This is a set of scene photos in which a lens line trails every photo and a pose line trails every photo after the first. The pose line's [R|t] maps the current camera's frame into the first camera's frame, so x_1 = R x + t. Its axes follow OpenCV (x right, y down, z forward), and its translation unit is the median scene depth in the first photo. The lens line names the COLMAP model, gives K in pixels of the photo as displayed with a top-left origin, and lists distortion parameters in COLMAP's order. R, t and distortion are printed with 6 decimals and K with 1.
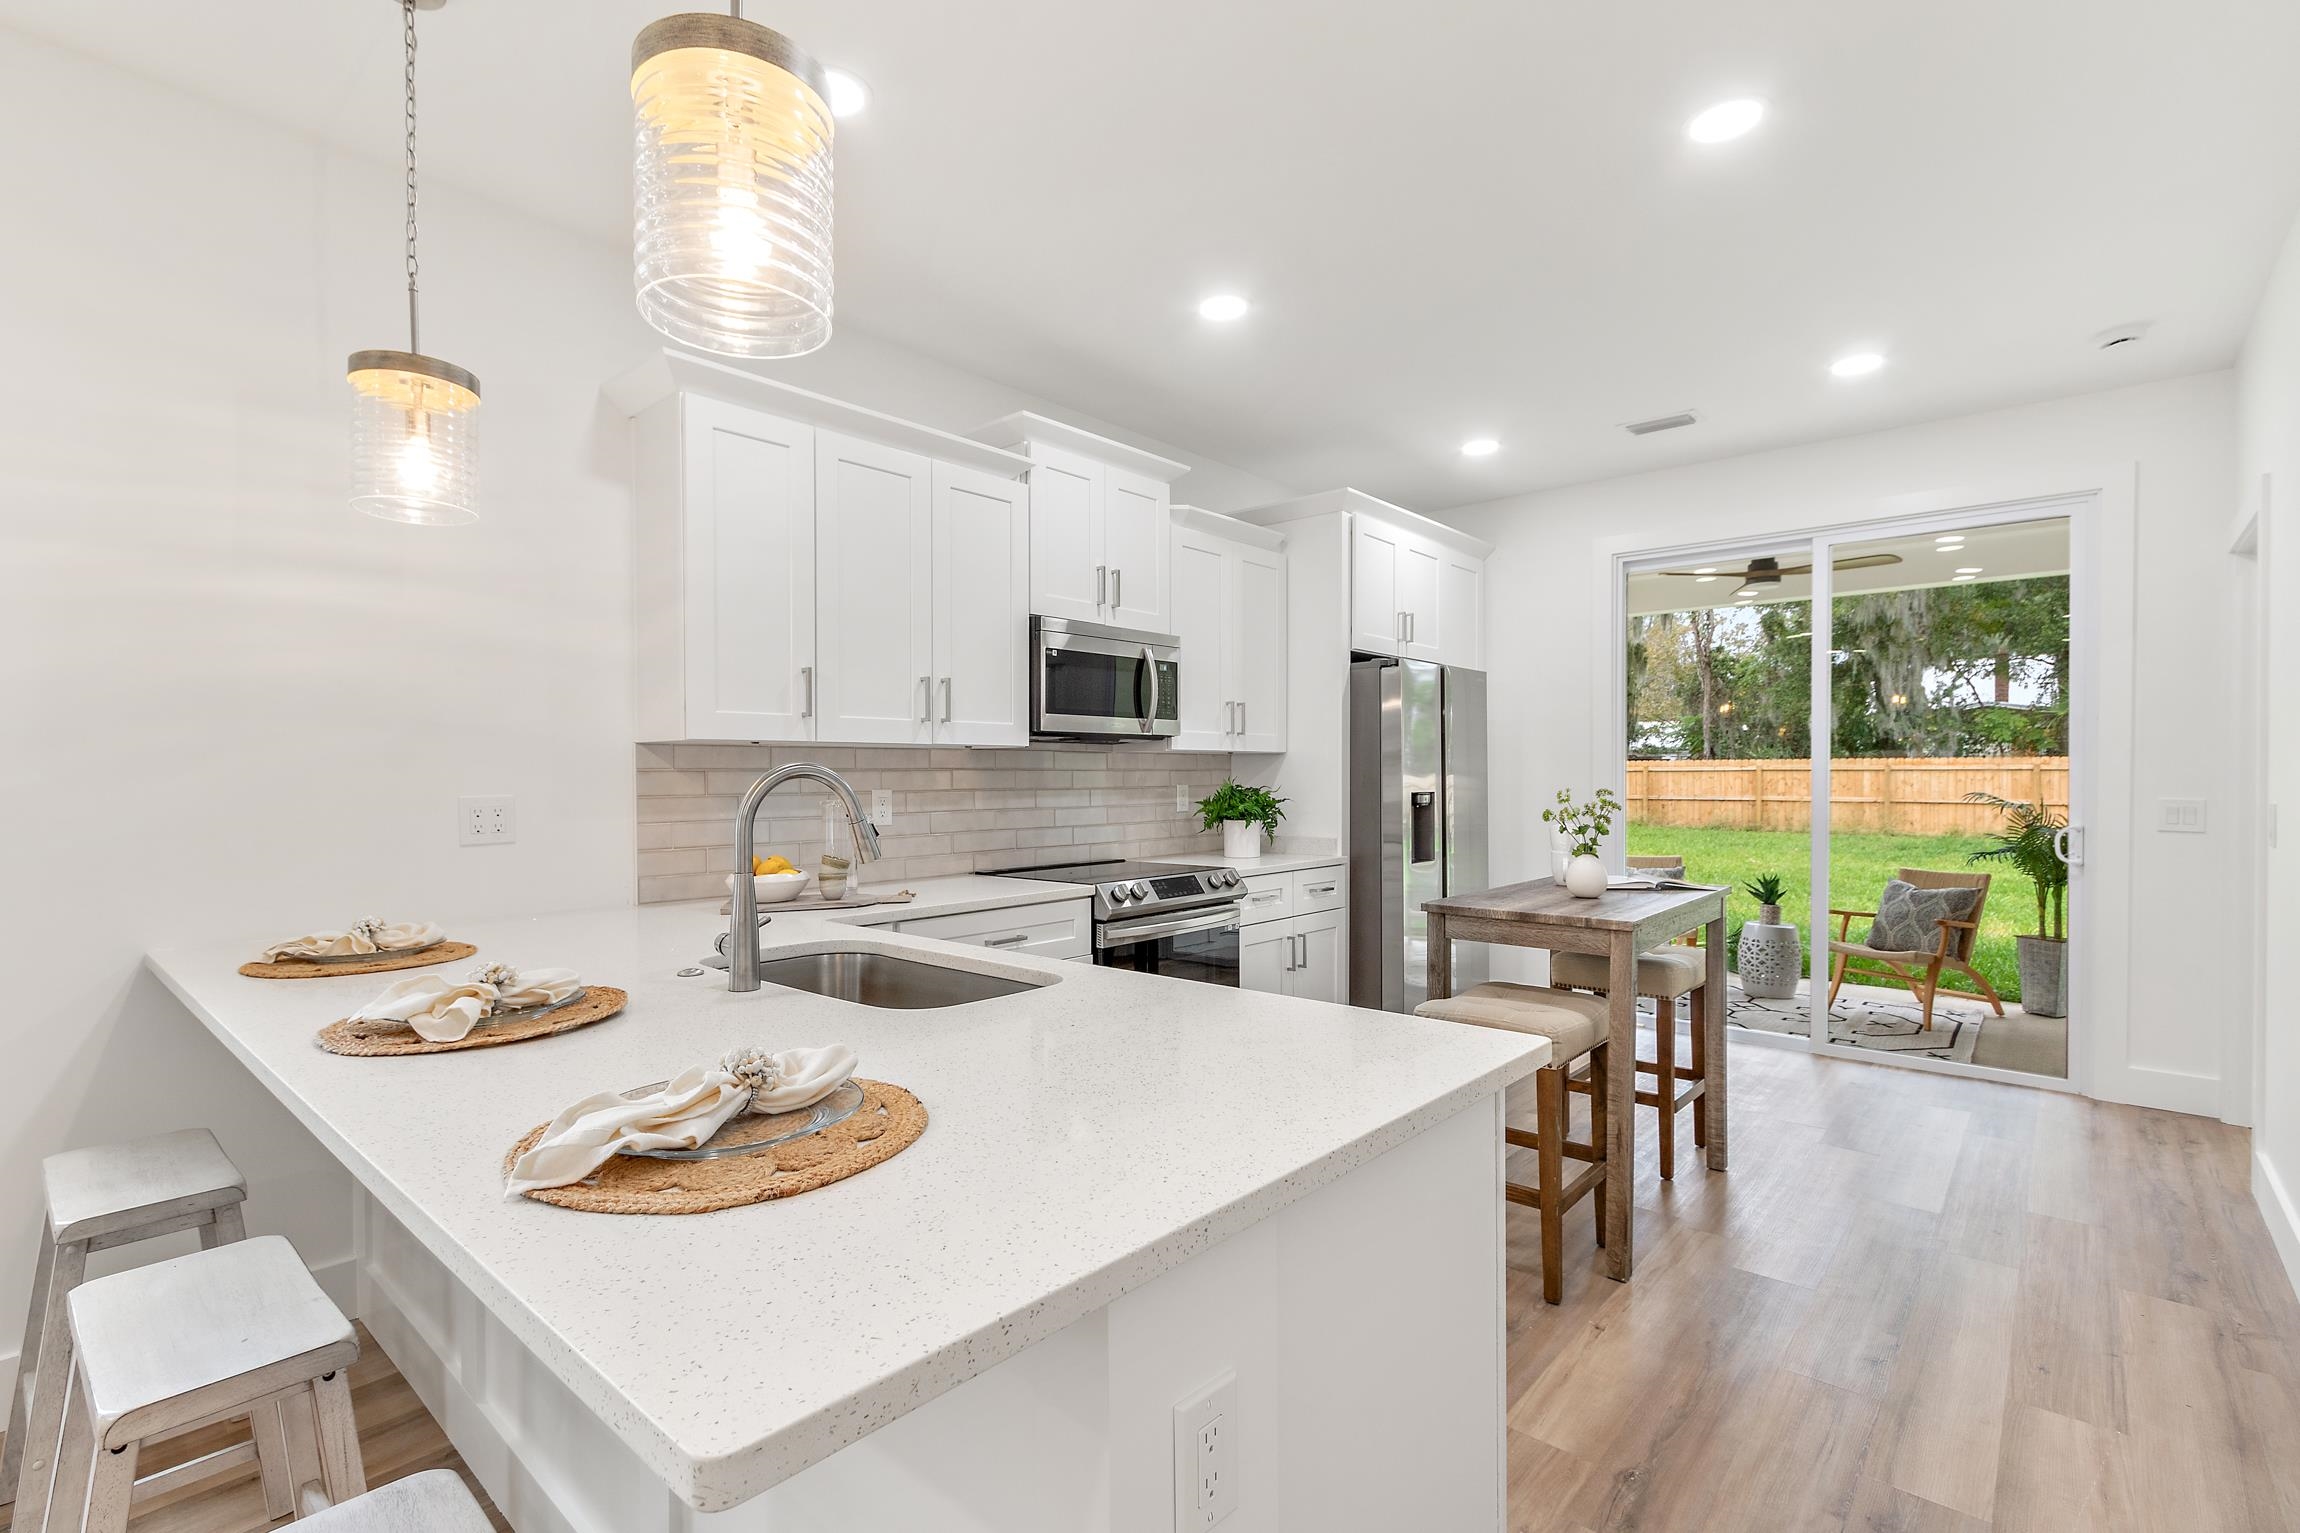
lens RADIAL K [[1044.1, 0, 1136.3], [0, 1044.1, 783.8], [0, 0, 1]] dist [0.002120, -0.000126]
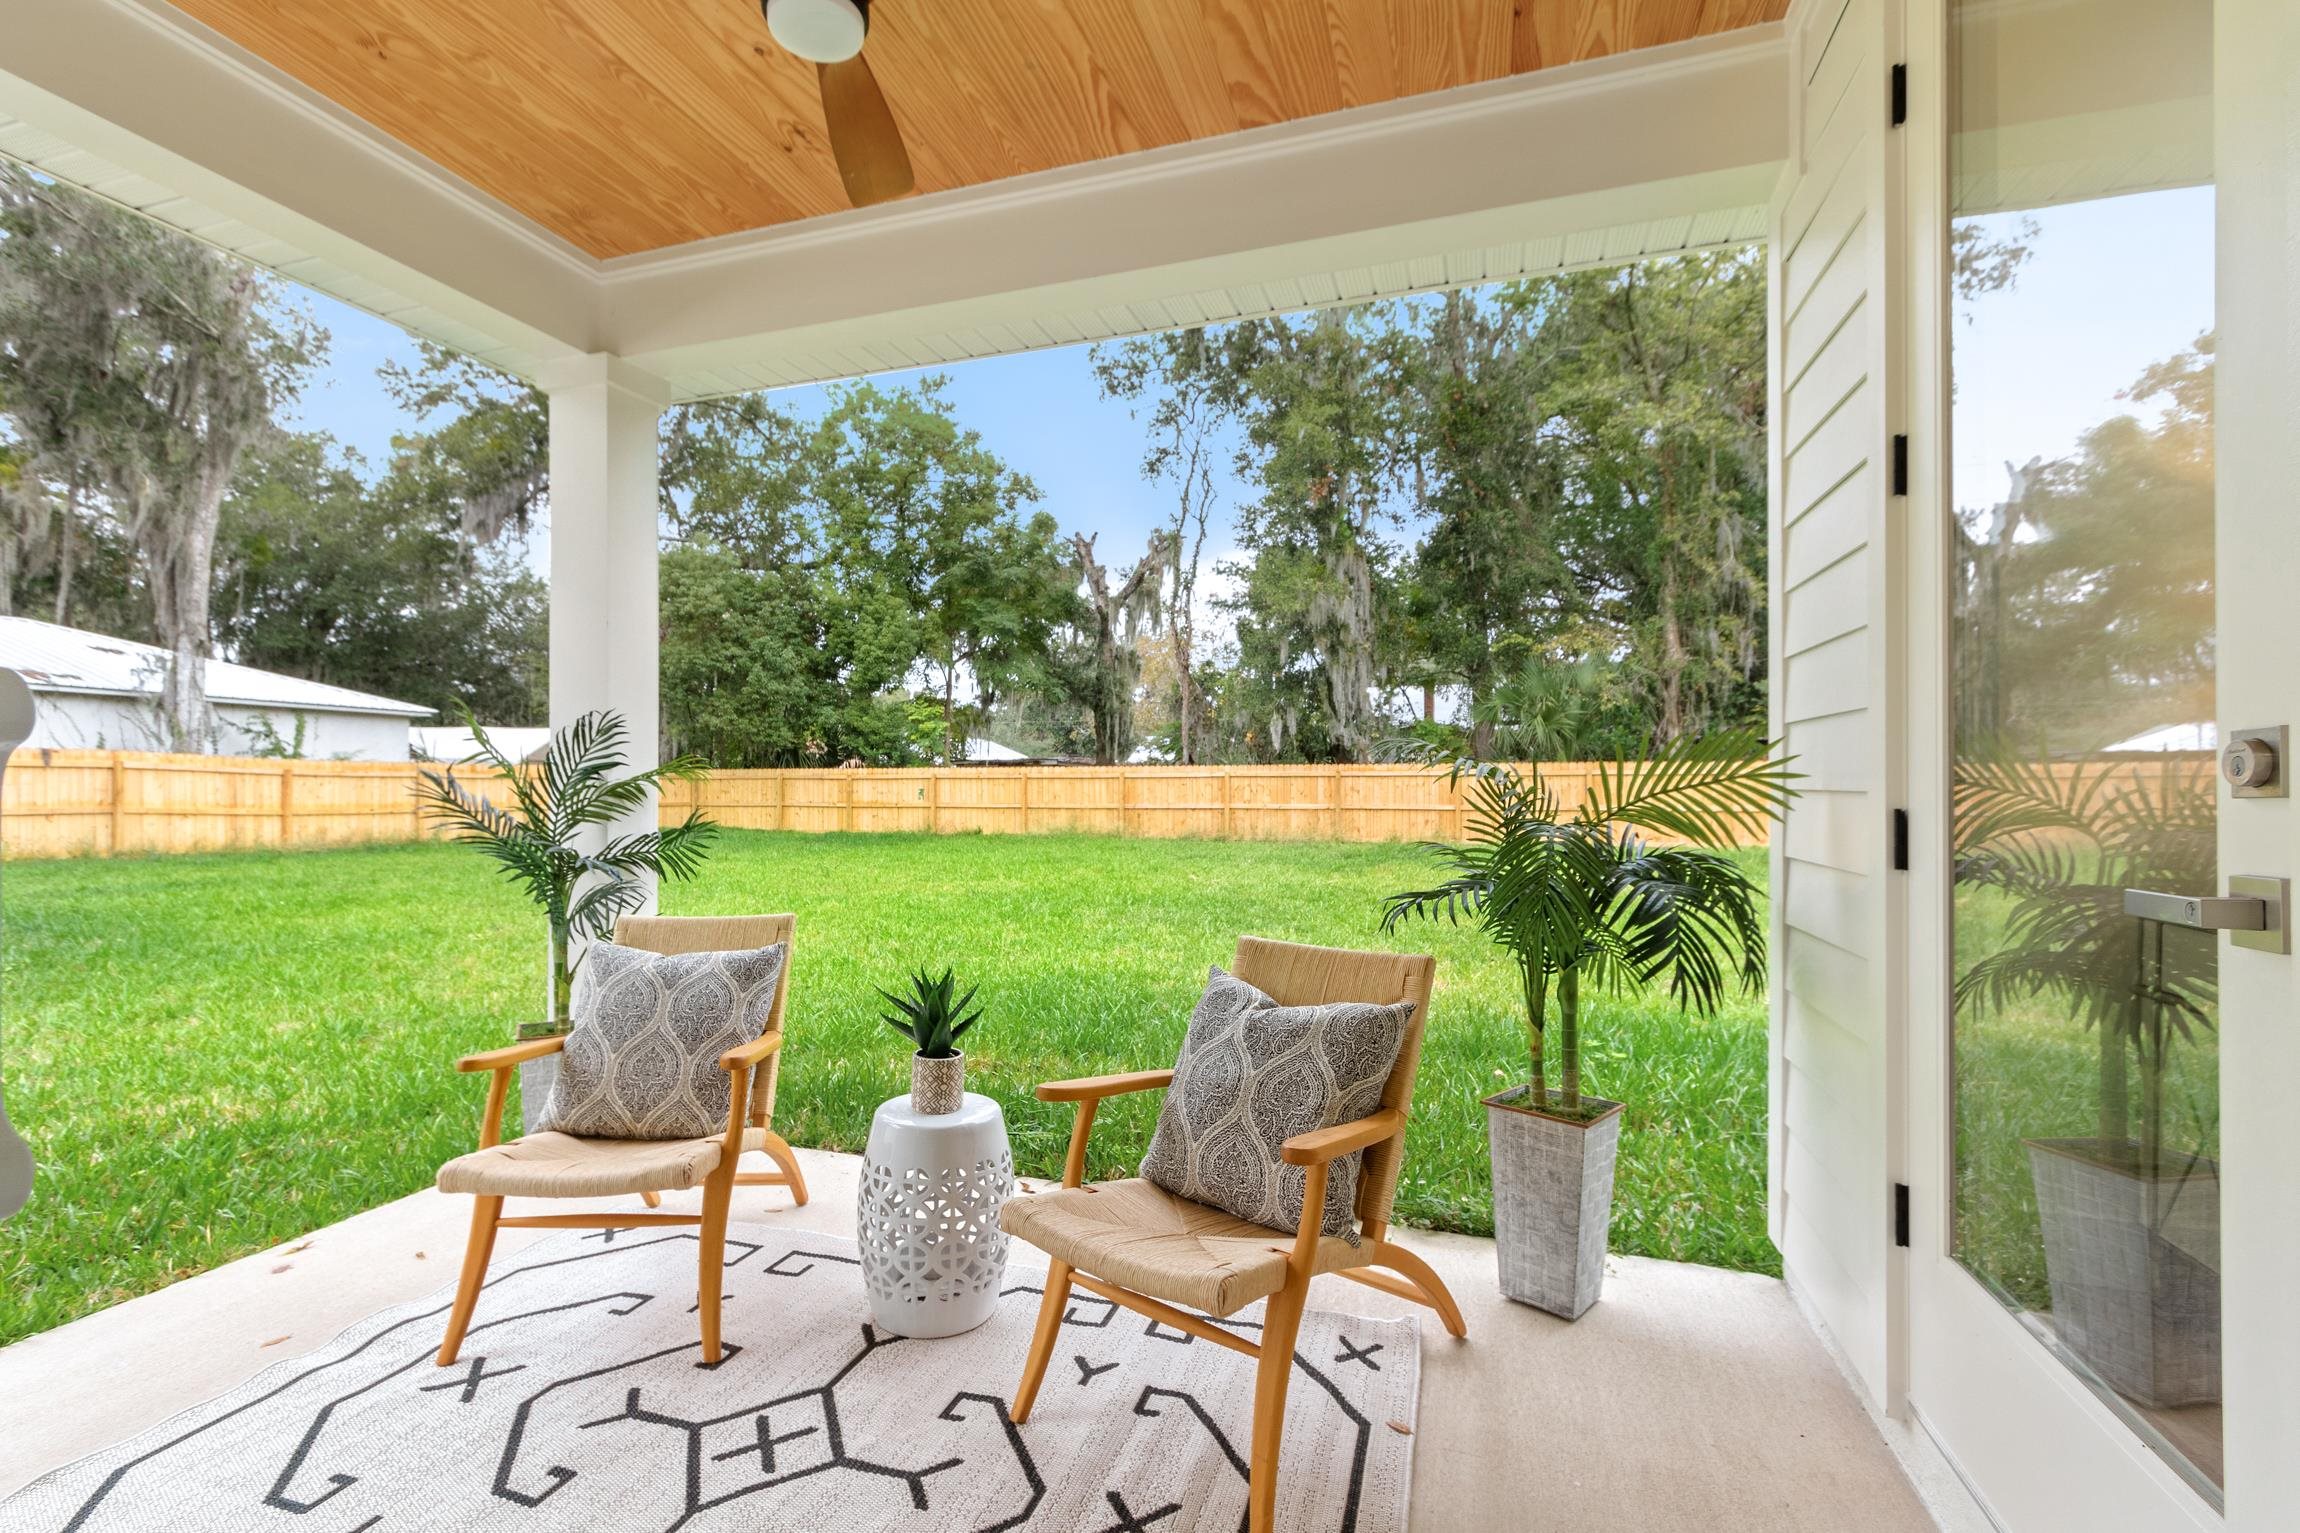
lens RADIAL K [[1086.3, 0, 1121.0], [0, 1086.3, 778.7], [0, 0, 1]] dist [0.000905, -0.000122]
pose [[0.915328, 0.004181, 0.402686, 0.546226], [0.003478, 0.999827, -0.018288, 0.030885], [-0.402693, 0.018140, 0.915155, 0.673369]]
